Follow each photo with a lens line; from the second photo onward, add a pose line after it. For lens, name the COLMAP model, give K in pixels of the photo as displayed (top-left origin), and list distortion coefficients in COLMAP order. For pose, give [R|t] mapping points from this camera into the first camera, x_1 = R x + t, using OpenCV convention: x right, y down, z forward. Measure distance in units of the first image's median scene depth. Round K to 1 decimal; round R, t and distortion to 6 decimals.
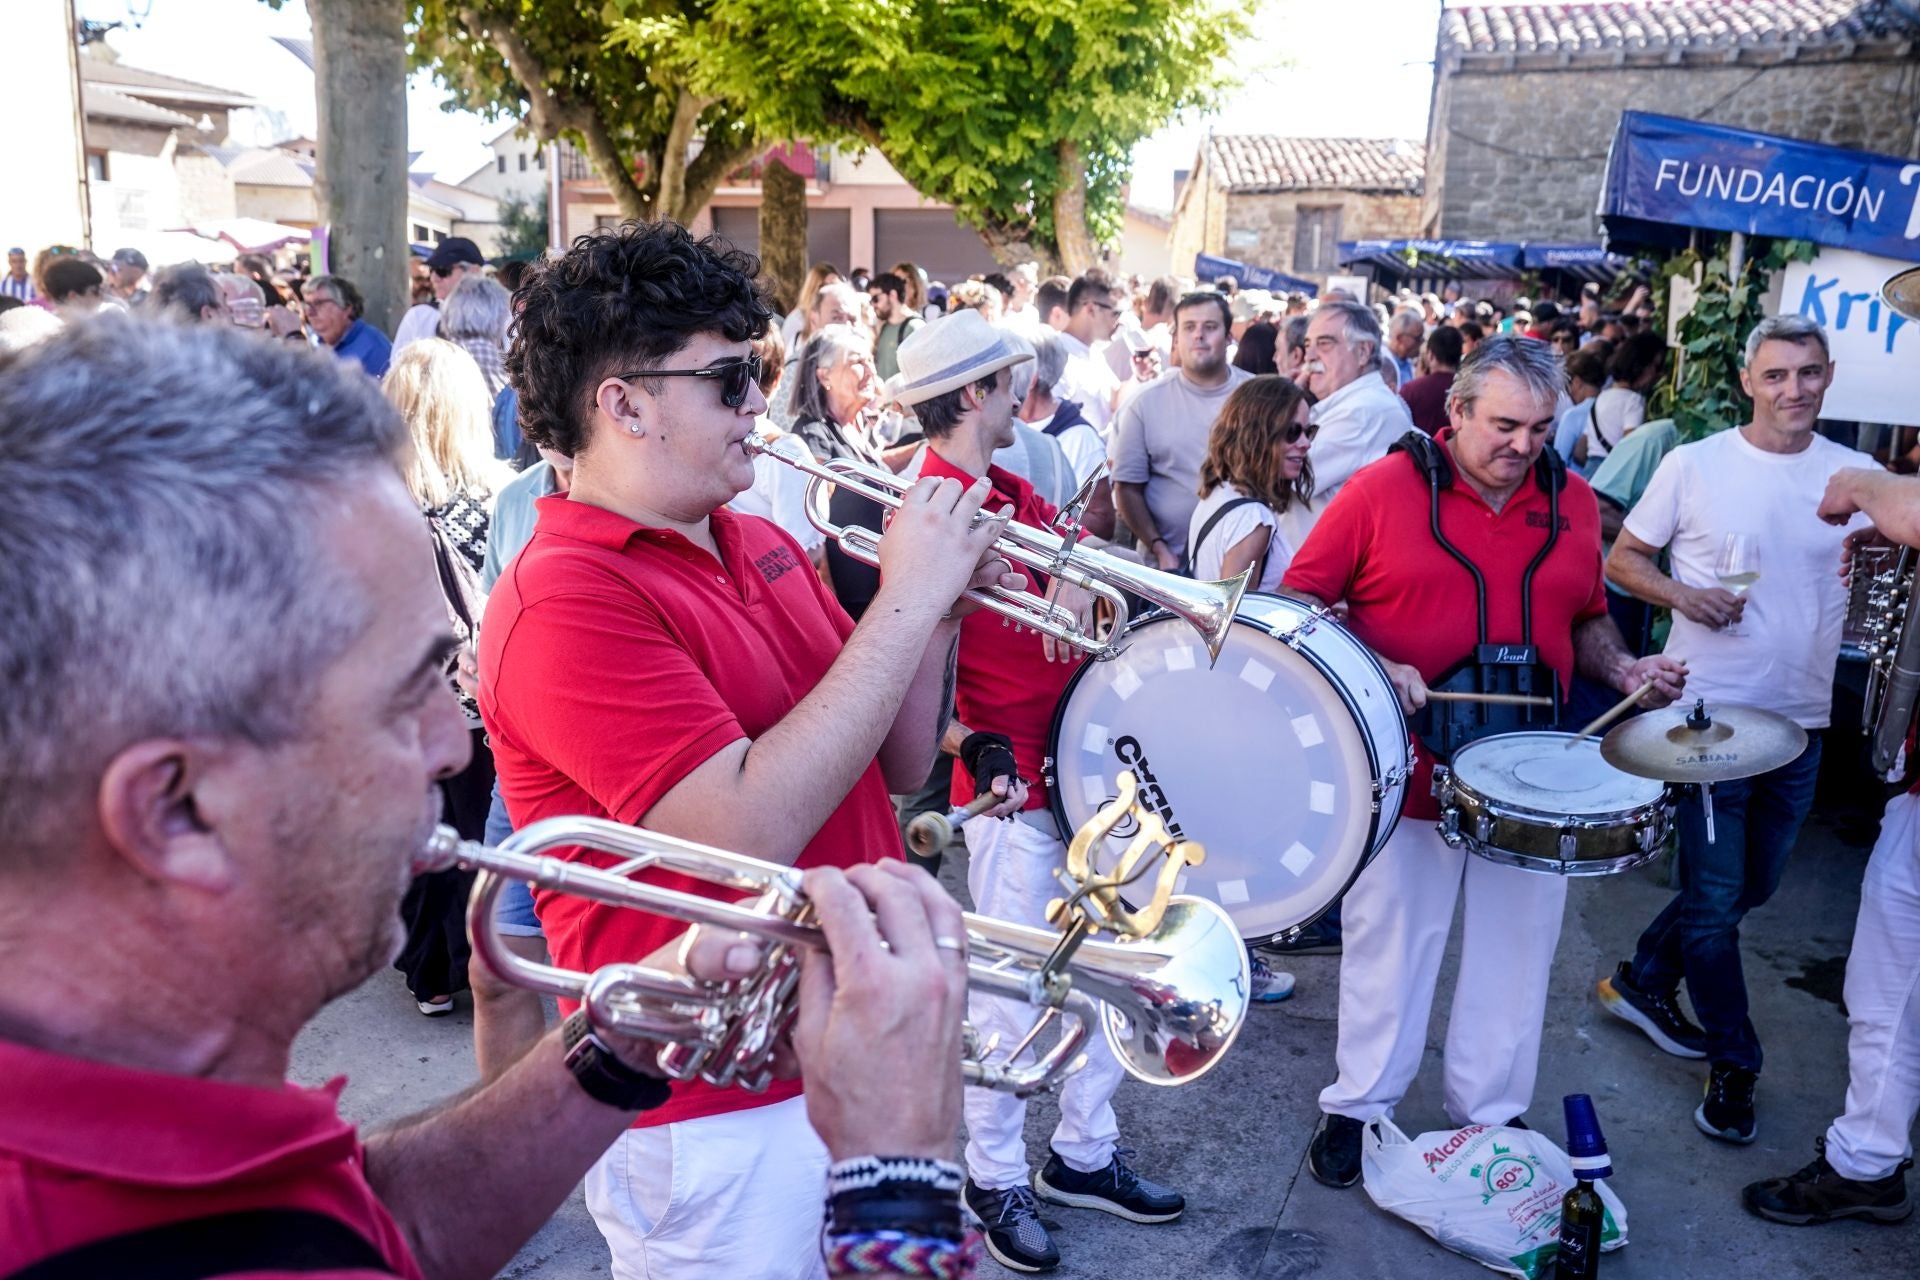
lens RADIAL K [[1600.2, 0, 960.0], [0, 1600.2, 640.0], [0, 0, 1]] dist [0.002483, 0.000598]
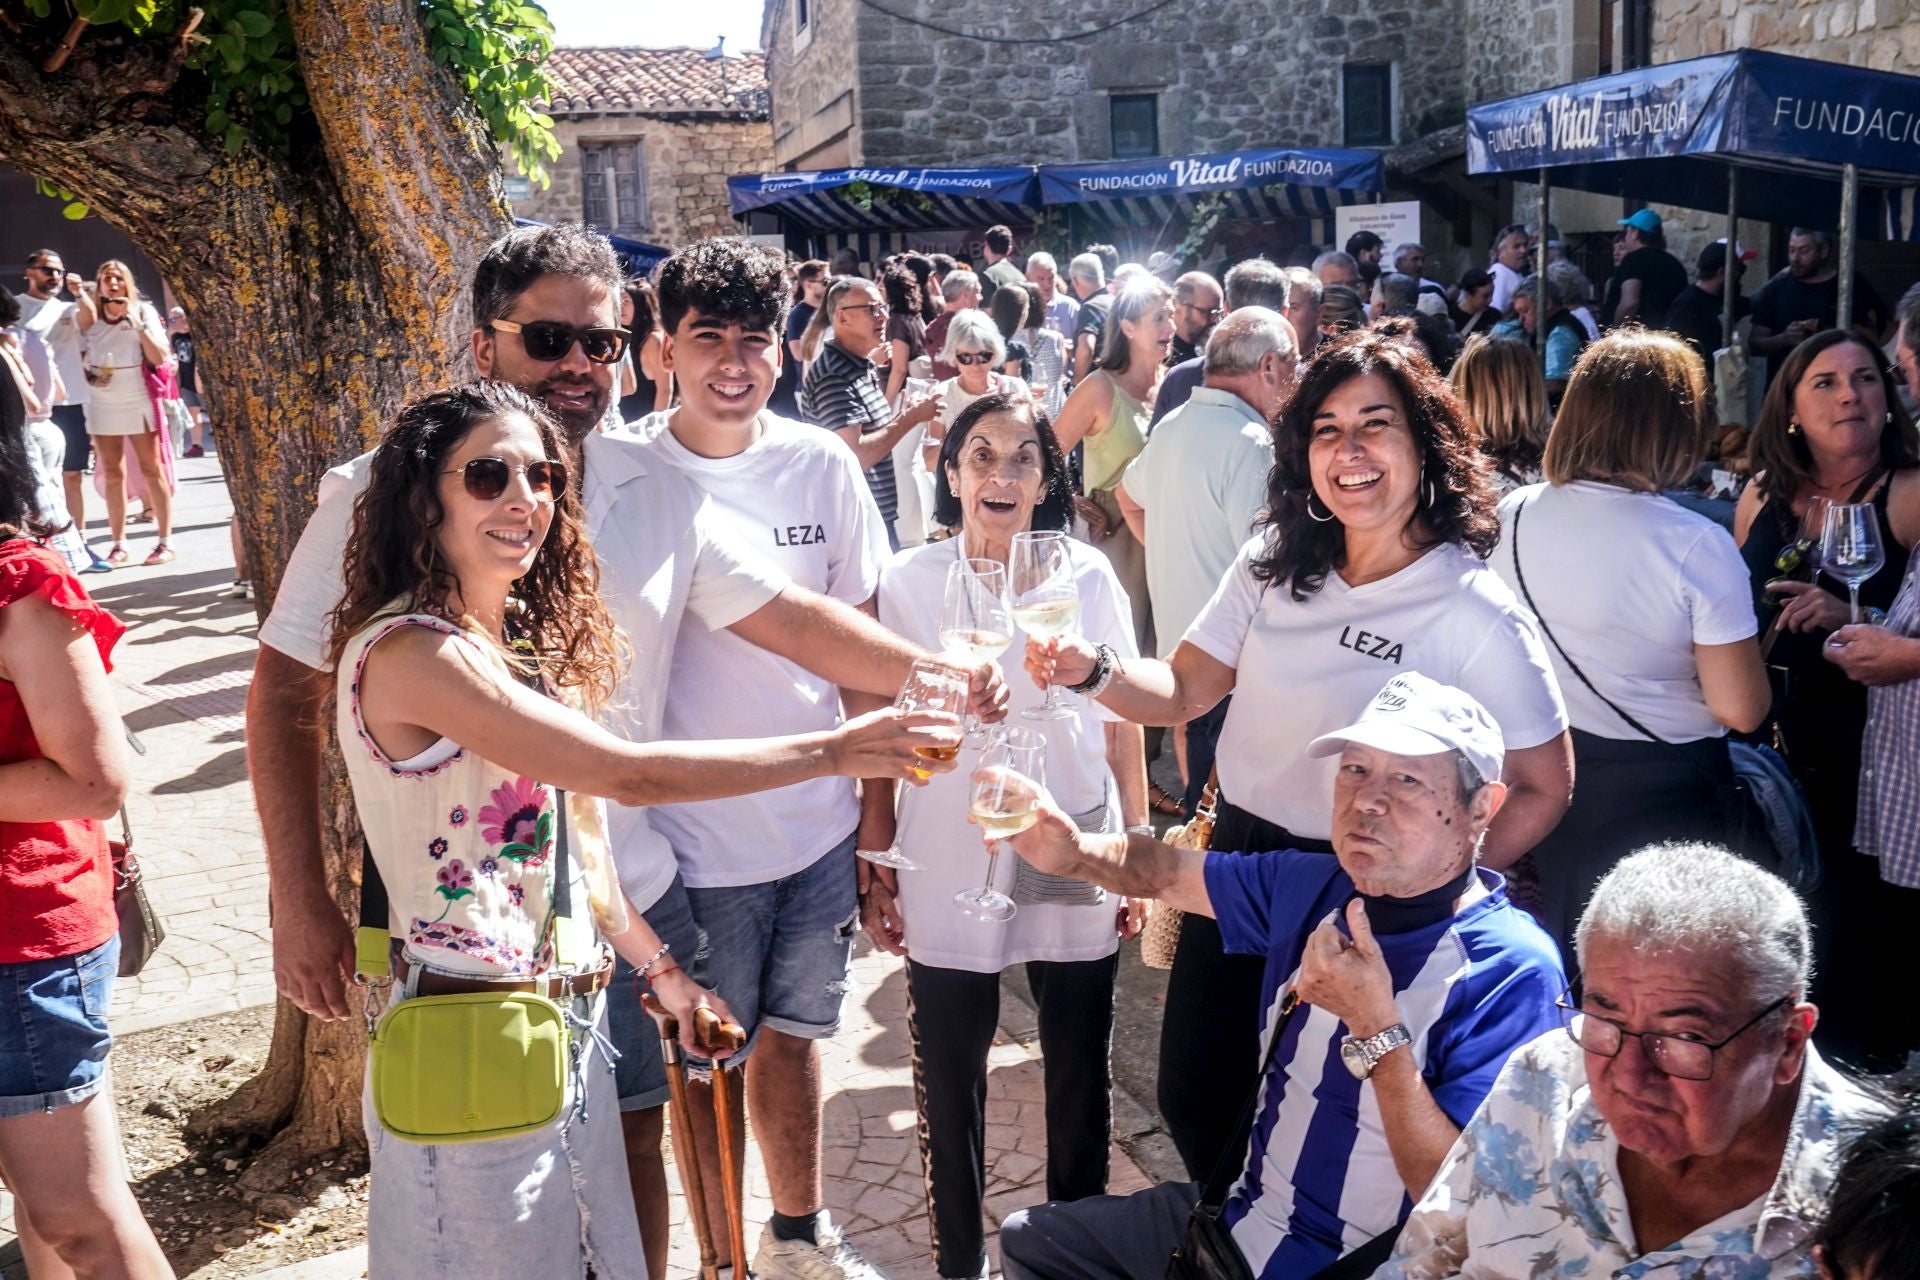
lens RADIAL K [[1600.2, 0, 960.0], [0, 1600.2, 640.0], [0, 0, 1]] dist [0.002483, 0.000598]
pose [[0.882125, -0.159916, 0.443038, 0.010780], [0.150725, 0.986980, 0.056148, -0.069216], [-0.446249, 0.017247, 0.894743, 0.302971]]
